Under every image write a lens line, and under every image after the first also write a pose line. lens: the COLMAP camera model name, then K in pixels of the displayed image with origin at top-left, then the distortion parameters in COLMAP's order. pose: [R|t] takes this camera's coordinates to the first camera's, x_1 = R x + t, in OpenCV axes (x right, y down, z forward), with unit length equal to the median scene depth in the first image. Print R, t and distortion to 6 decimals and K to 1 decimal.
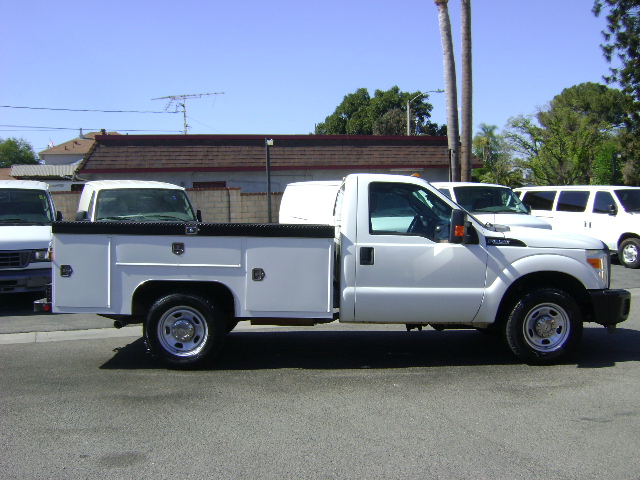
lens RADIAL K [[661.9, 0, 320.0], [0, 661.9, 240.0], [0, 0, 1]] dist [-0.161262, 0.107798]
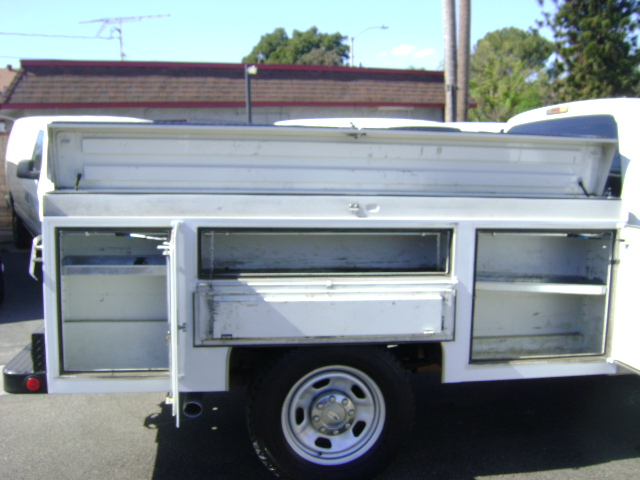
lens RADIAL K [[661.9, 0, 320.0], [0, 661.9, 240.0], [0, 0, 1]] dist [-0.161262, 0.107798]
pose [[0.990931, -0.011897, 0.133845, -0.071075], [0.000486, 0.996384, 0.084968, -0.008107], [-0.134372, -0.084132, 0.987353, 0.133939]]
